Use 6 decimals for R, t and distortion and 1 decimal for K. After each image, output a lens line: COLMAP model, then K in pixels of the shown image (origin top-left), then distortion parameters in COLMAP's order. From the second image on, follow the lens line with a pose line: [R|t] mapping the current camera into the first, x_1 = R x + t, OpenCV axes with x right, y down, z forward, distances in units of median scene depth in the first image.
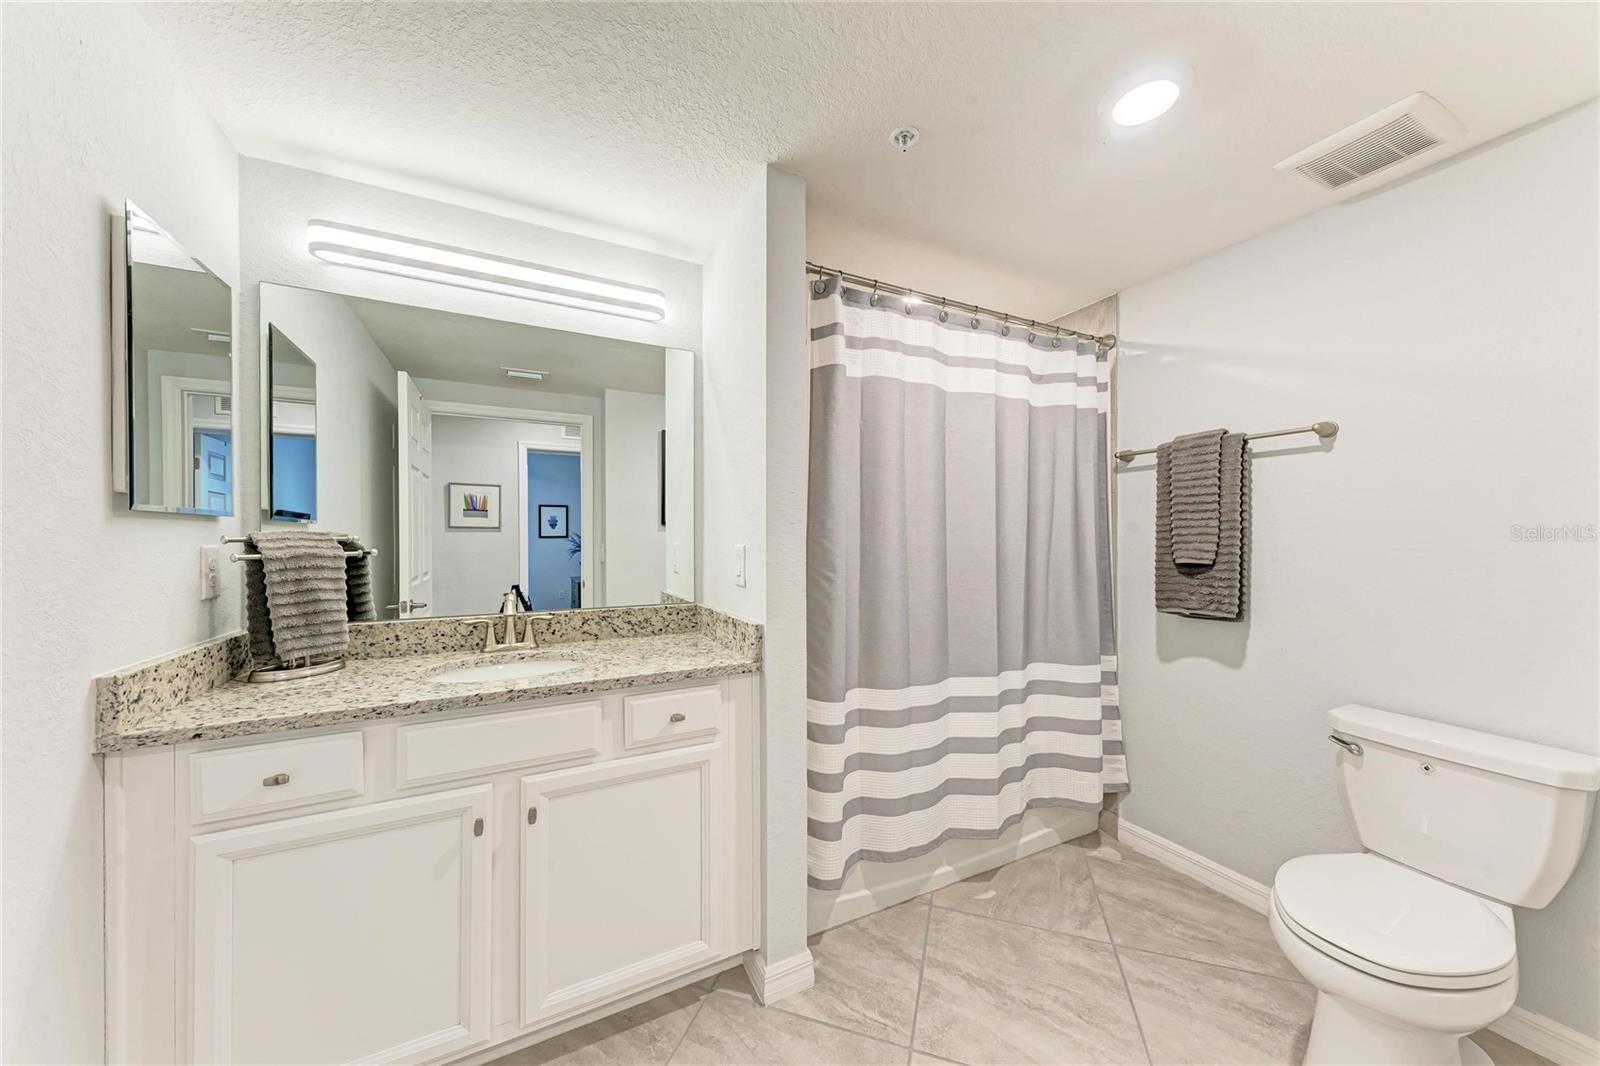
lens RADIAL K [[548.8, 0, 801.1], [0, 548.8, 538.6], [0, 0, 1]] dist [0.017846, -0.003769]
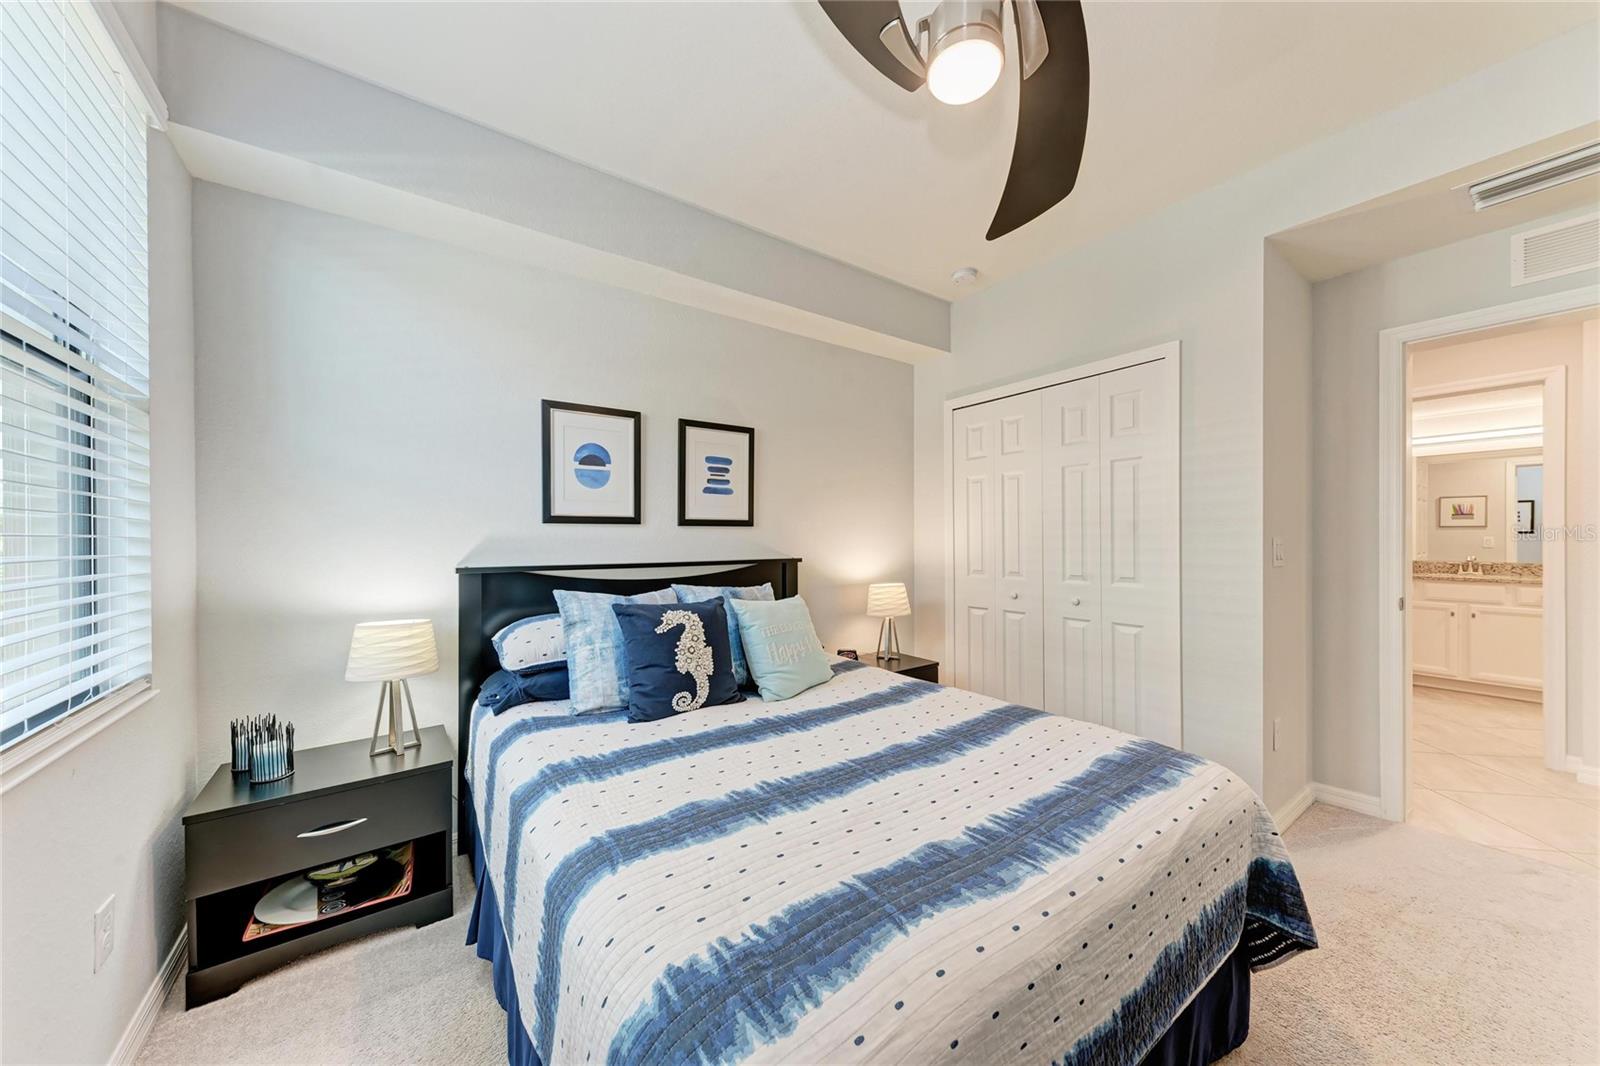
lens RADIAL K [[550.4, 0, 785.8], [0, 550.4, 552.1], [0, 0, 1]] dist [-0.000609, -0.000048]
pose [[0.138725, 0.030464, -0.989862, 0.964452], [0.005425, 0.999488, 0.031521, -0.010337], [0.990316, -0.009742, 0.138489, -1.557488]]
